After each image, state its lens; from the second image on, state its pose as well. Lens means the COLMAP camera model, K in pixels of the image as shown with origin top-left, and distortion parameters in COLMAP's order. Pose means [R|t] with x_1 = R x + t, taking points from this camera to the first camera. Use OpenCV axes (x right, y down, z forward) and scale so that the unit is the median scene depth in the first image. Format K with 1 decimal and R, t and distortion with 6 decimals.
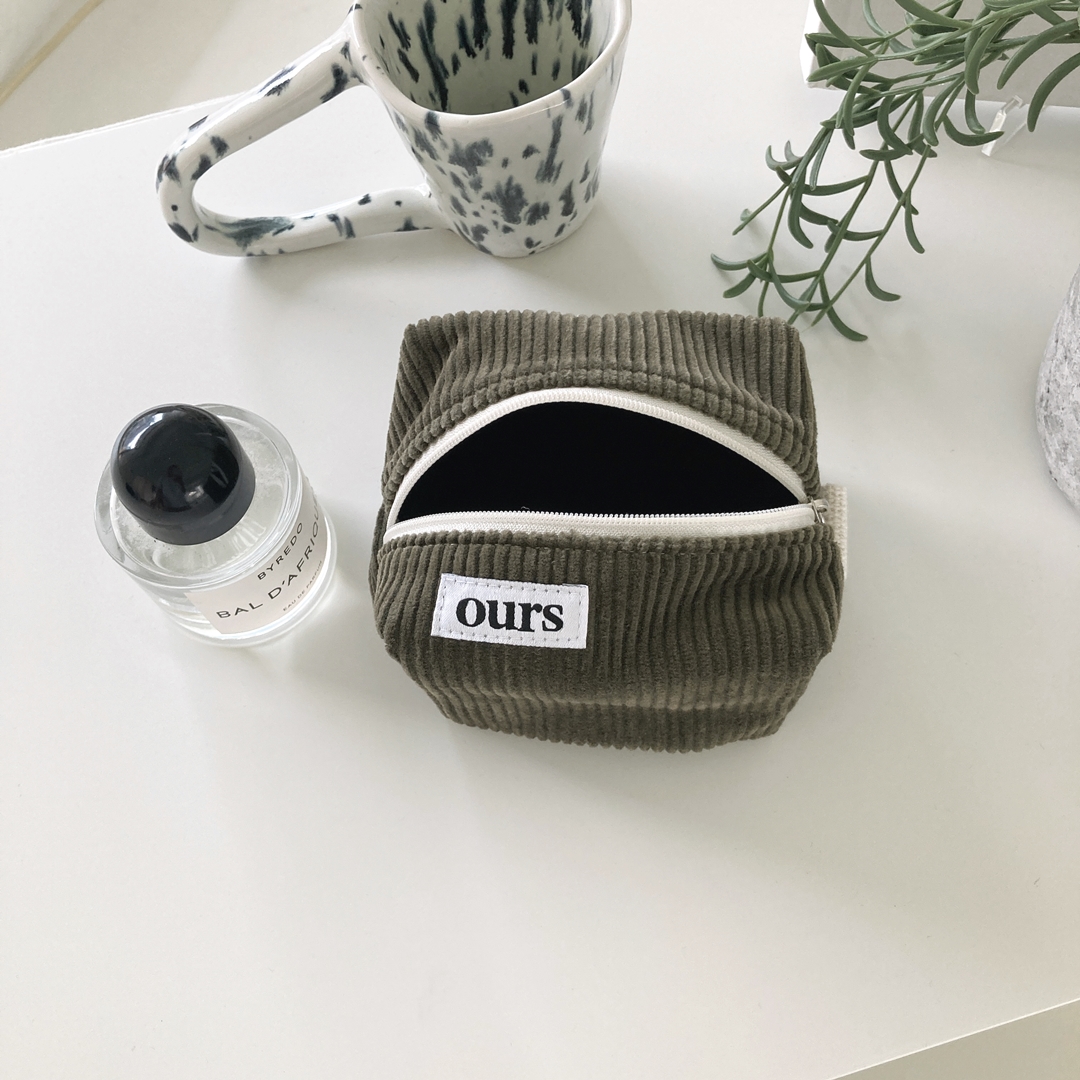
lens RADIAL K [[1213.8, 0, 540.0], [0, 1213.8, 540.0], [0, 0, 1]] dist [0.100673, -0.398521]
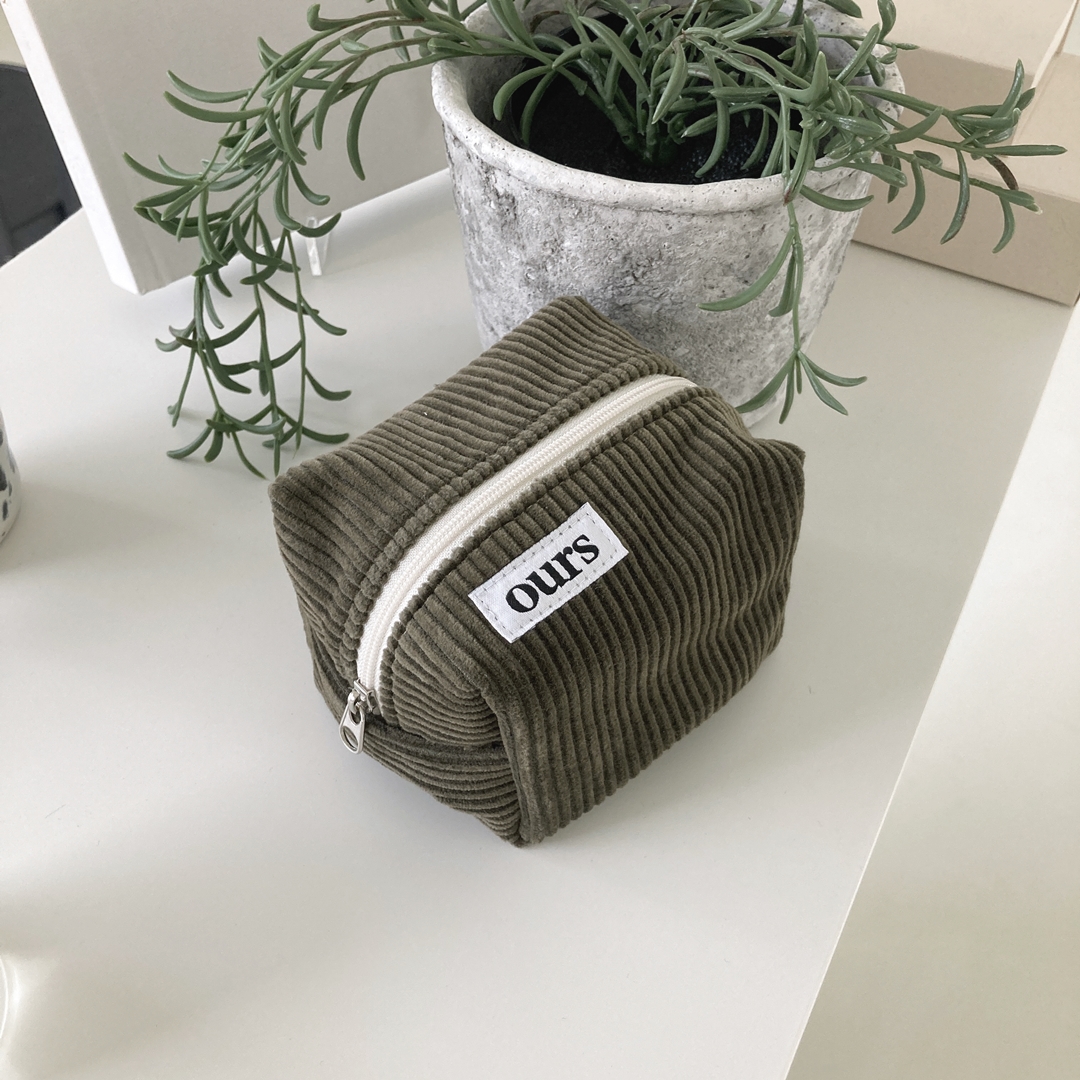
lens RADIAL K [[1213.8, 0, 540.0], [0, 1213.8, 540.0], [0, 0, 1]] dist [0.100673, -0.398521]
pose [[0.734466, -0.490750, 0.468748, -0.143996], [0.612347, 0.776991, -0.146005, 0.158714], [-0.292561, 0.394272, 0.871182, 0.097605]]
